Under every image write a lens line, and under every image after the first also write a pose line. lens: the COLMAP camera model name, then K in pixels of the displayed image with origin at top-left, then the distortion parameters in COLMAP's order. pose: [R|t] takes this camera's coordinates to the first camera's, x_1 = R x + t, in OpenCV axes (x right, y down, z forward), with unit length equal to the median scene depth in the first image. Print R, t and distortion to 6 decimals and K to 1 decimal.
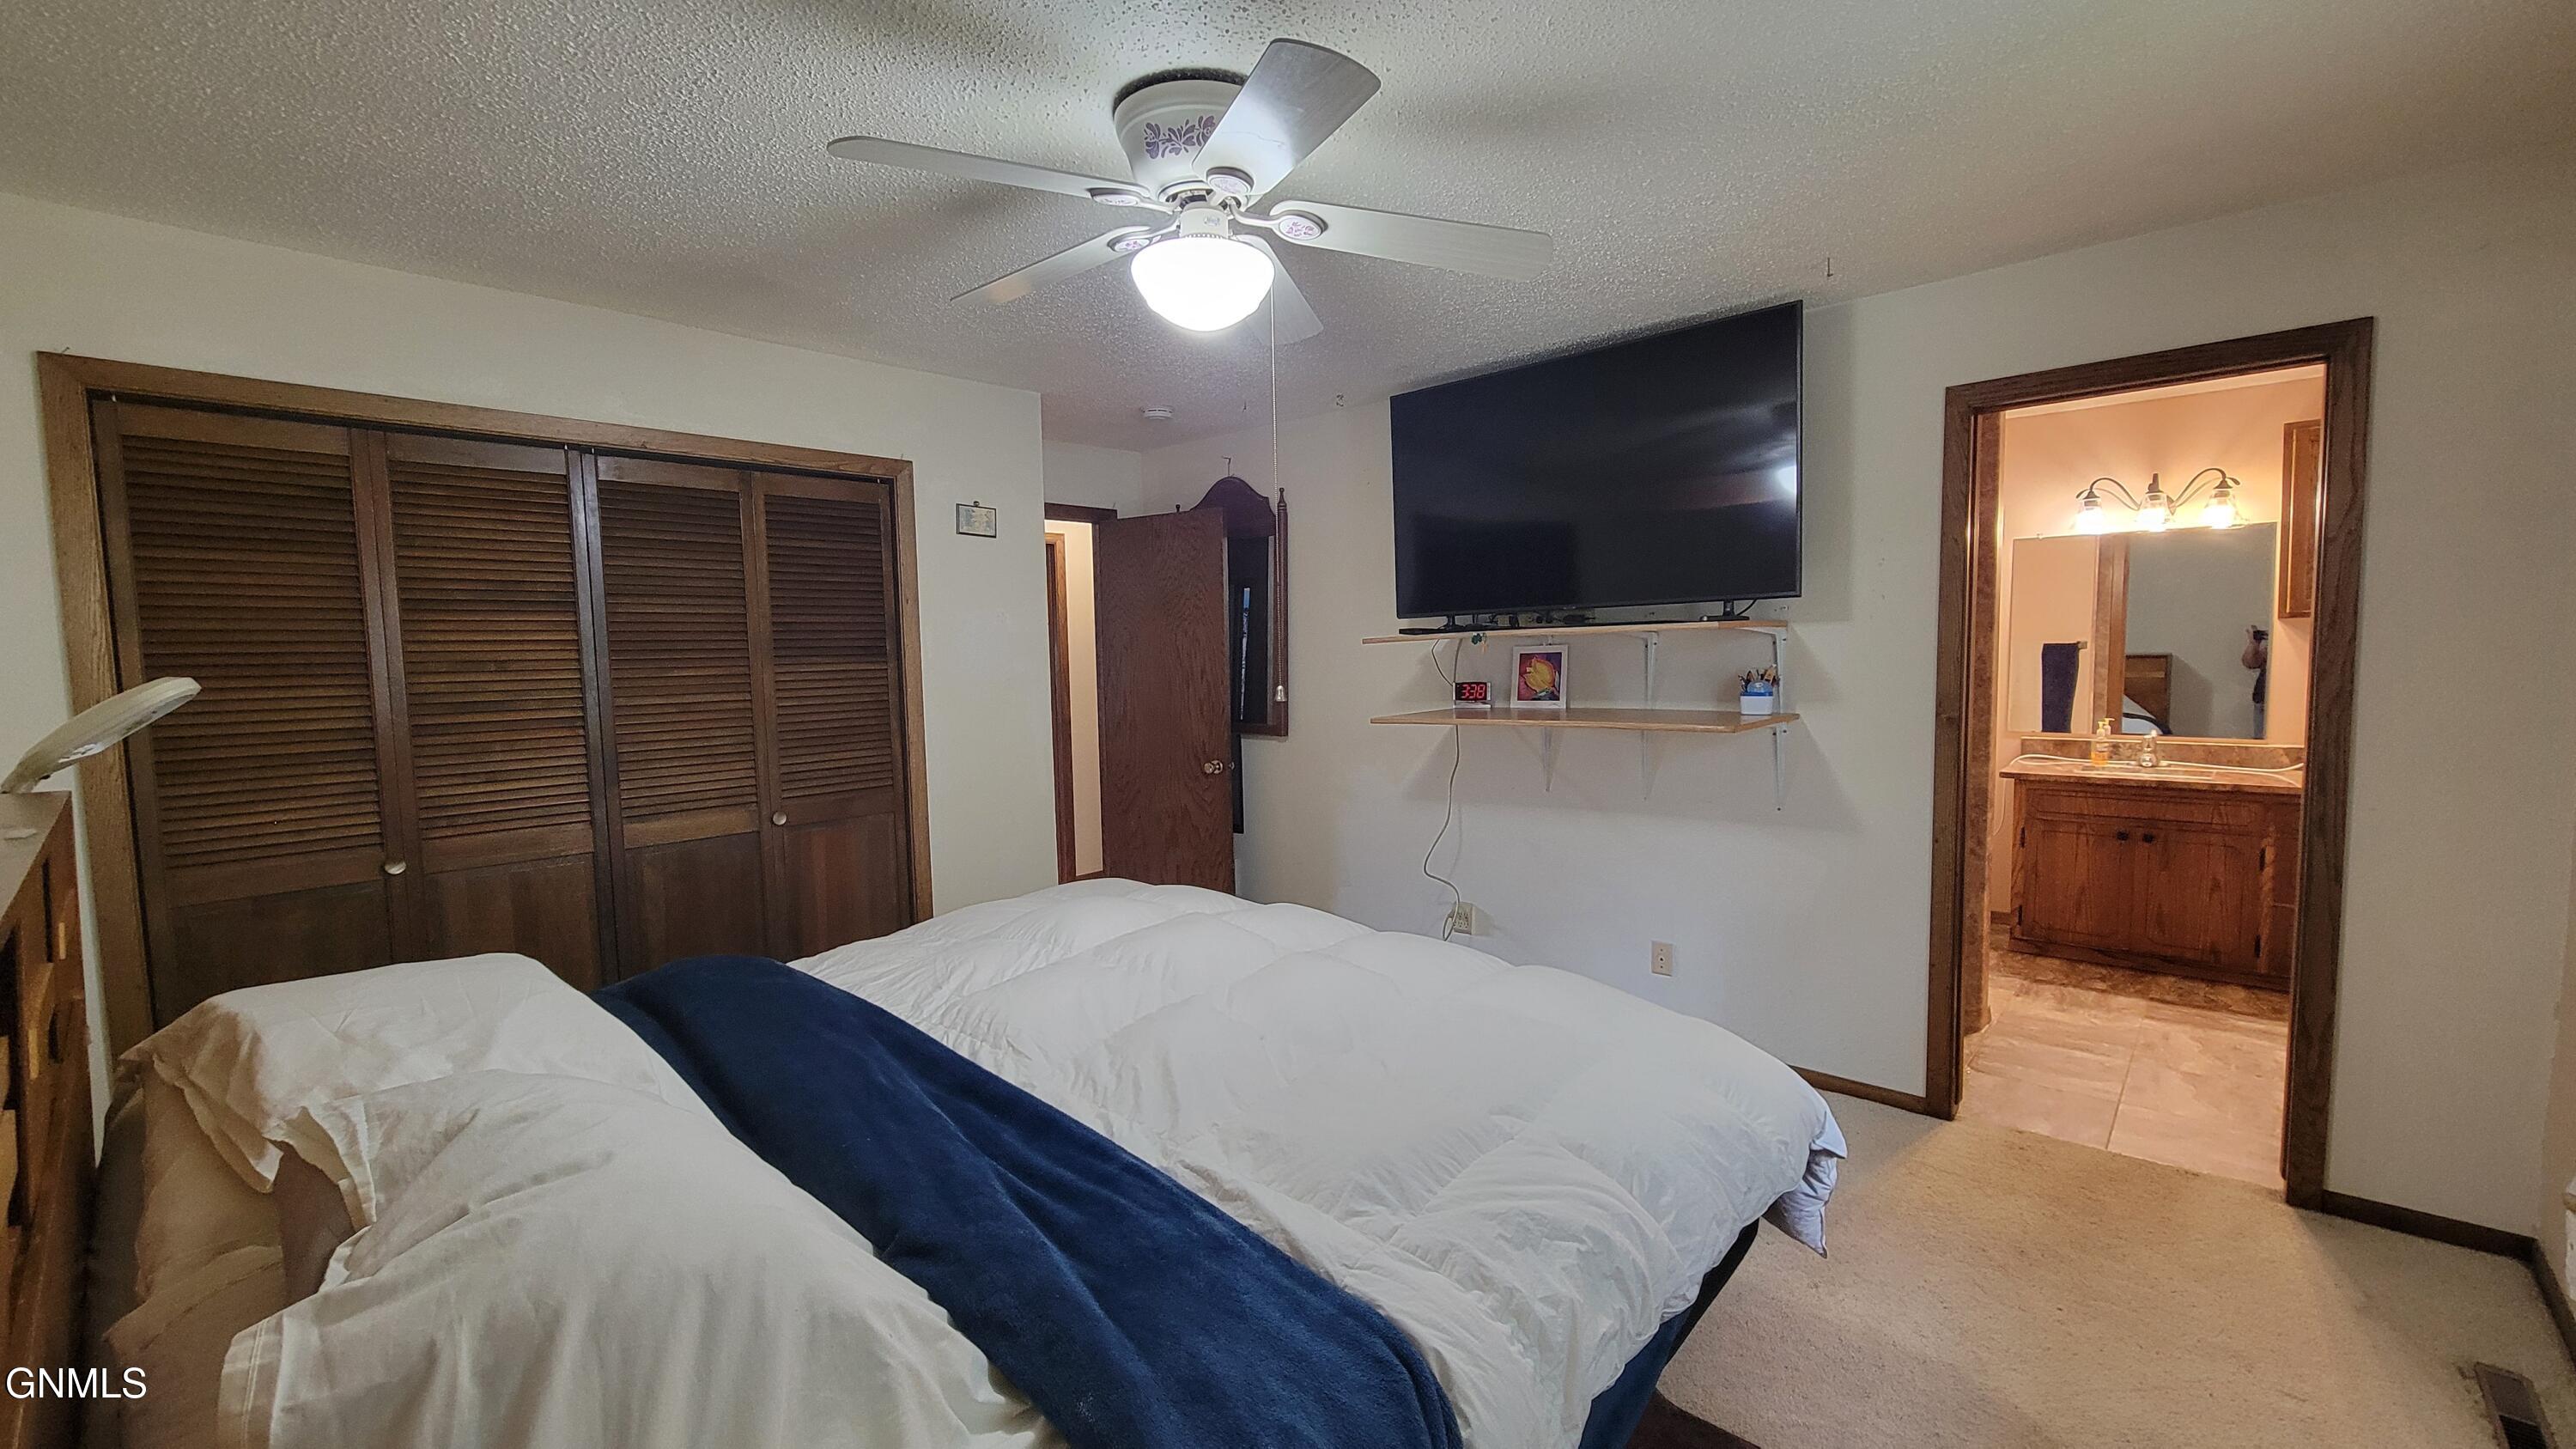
lens RADIAL K [[1050.4, 0, 1275.1], [0, 1050.4, 729.7], [0, 0, 1]] dist [0.002332, -0.001981]
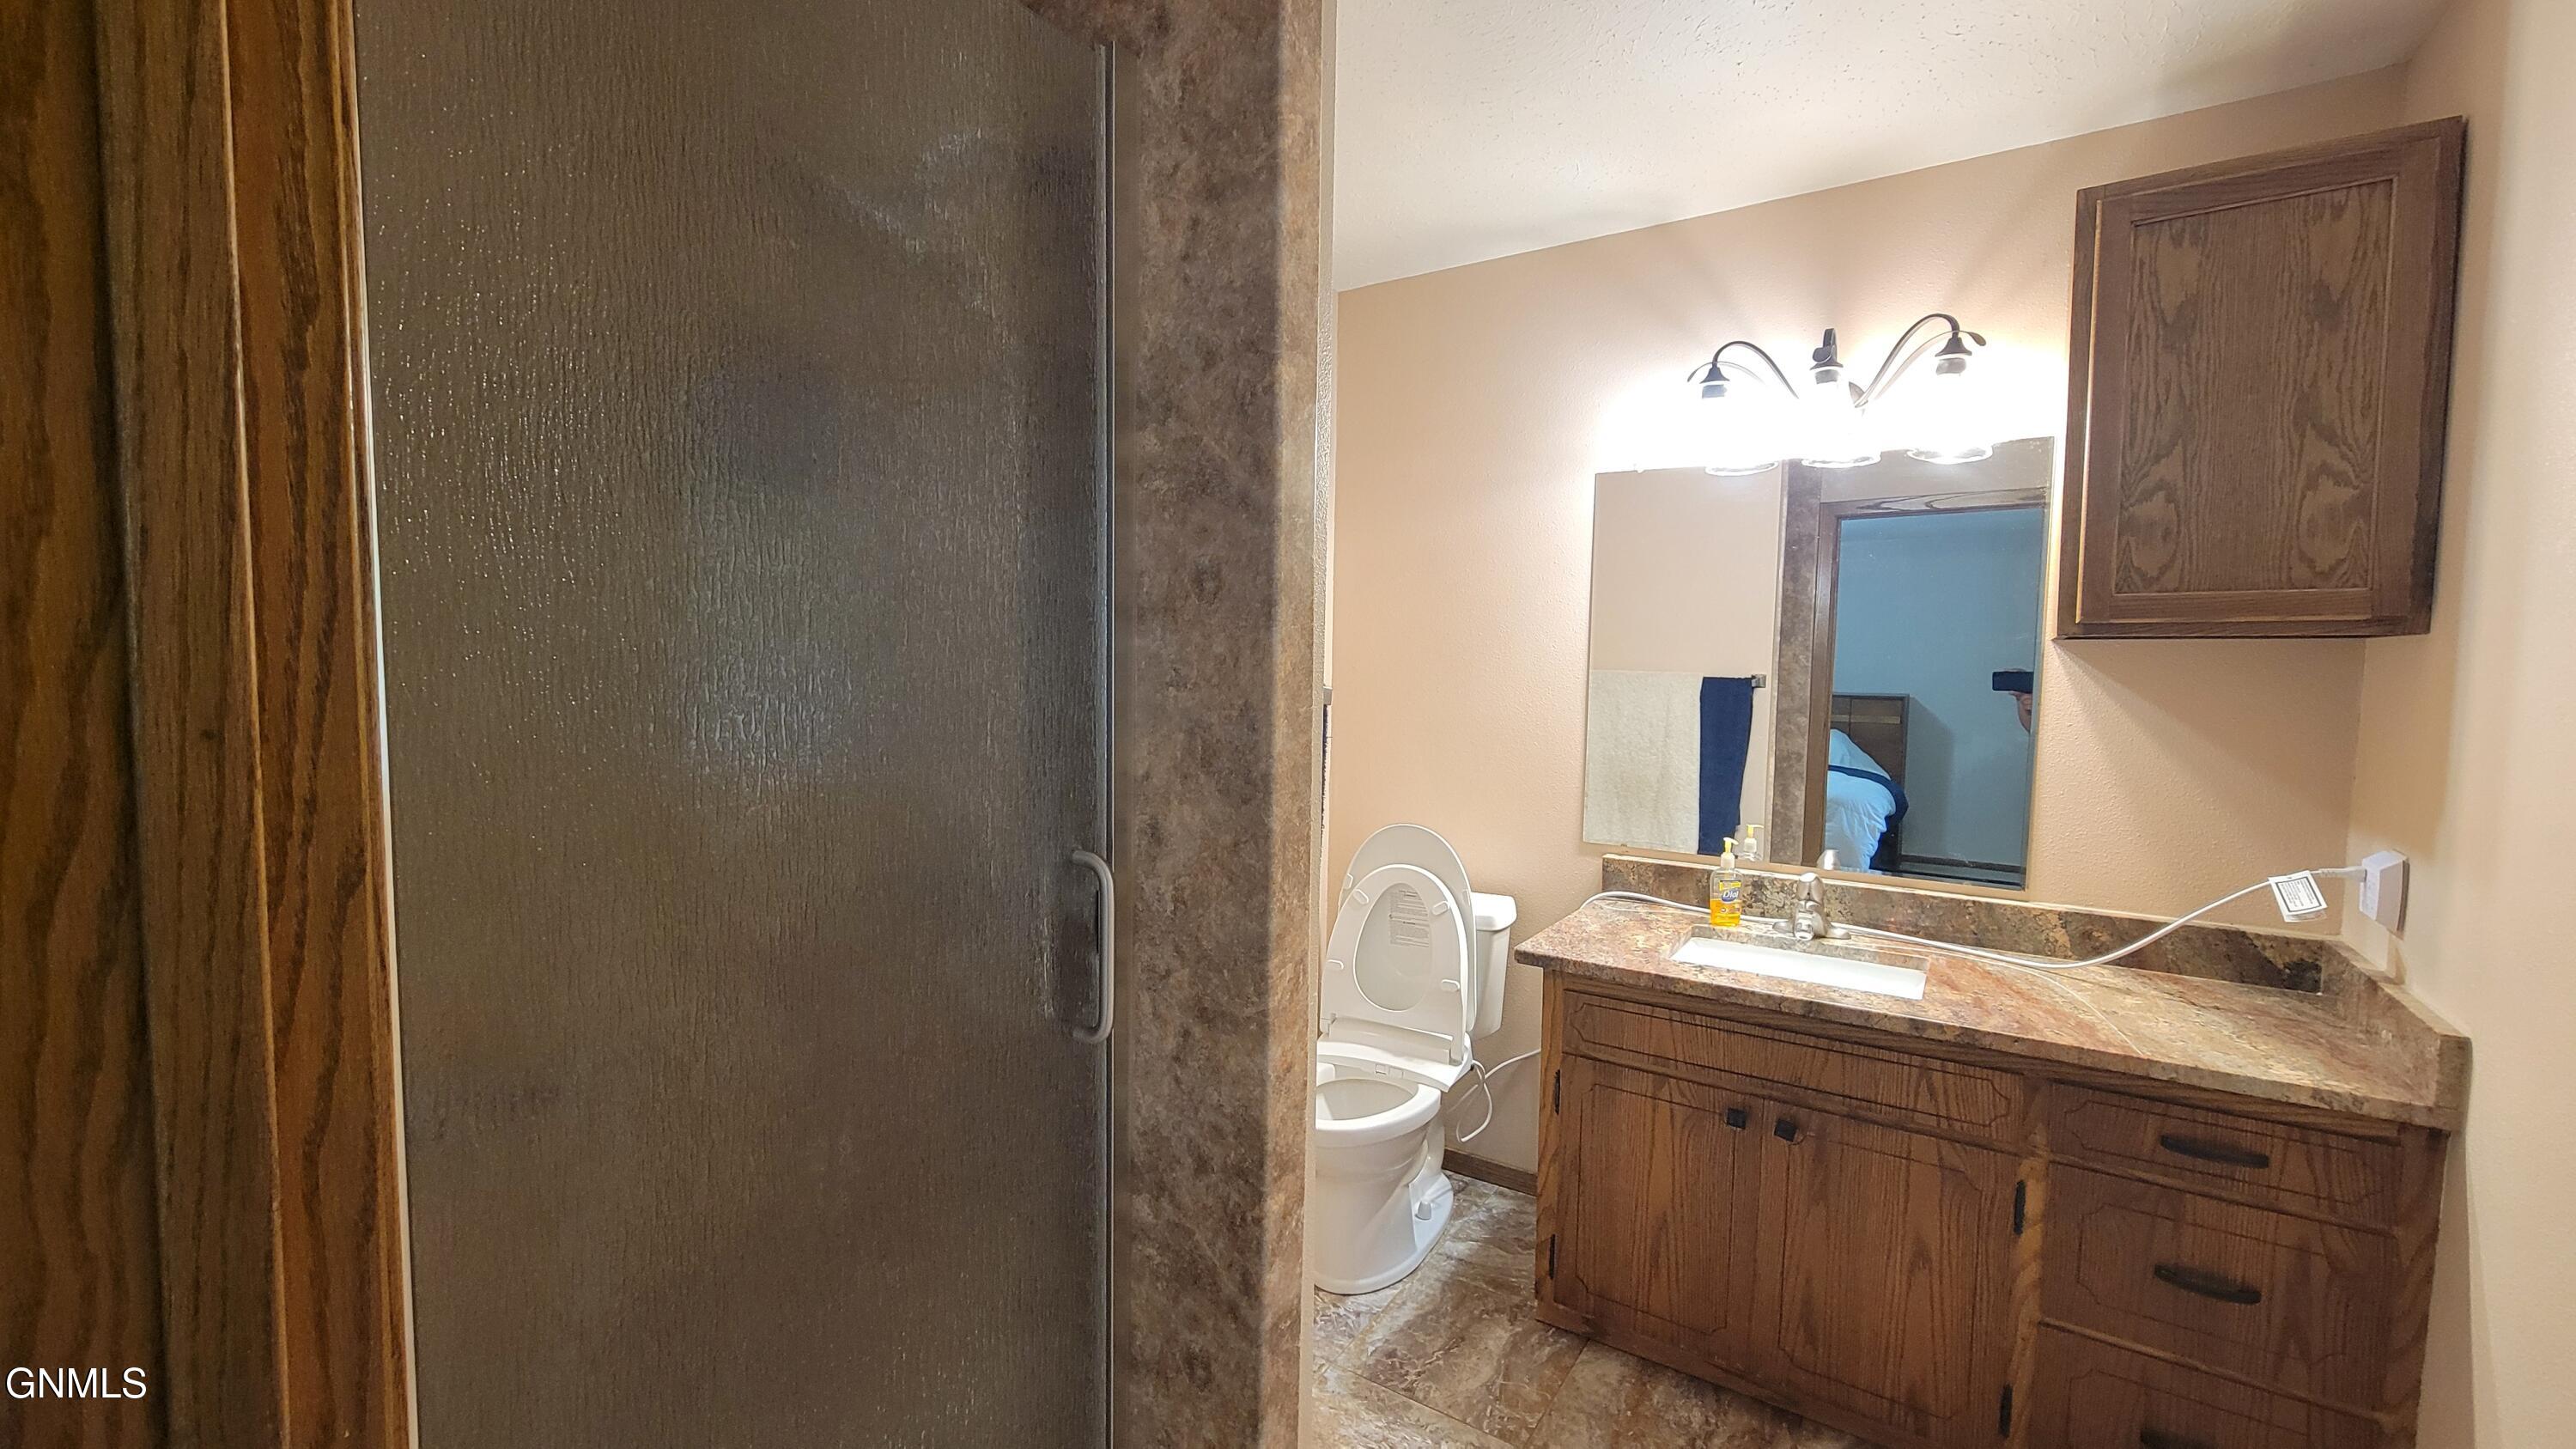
lens RADIAL K [[1050.4, 0, 1280.0], [0, 1050.4, 726.1], [0, 0, 1]] dist [0.002332, -0.001981]
pose [[0.988475, 0.027134, 0.148934, 0.533001], [-0.025199, 0.999572, -0.014869, -0.050232], [-0.149274, 0.010945, 0.988735, 0.576179]]
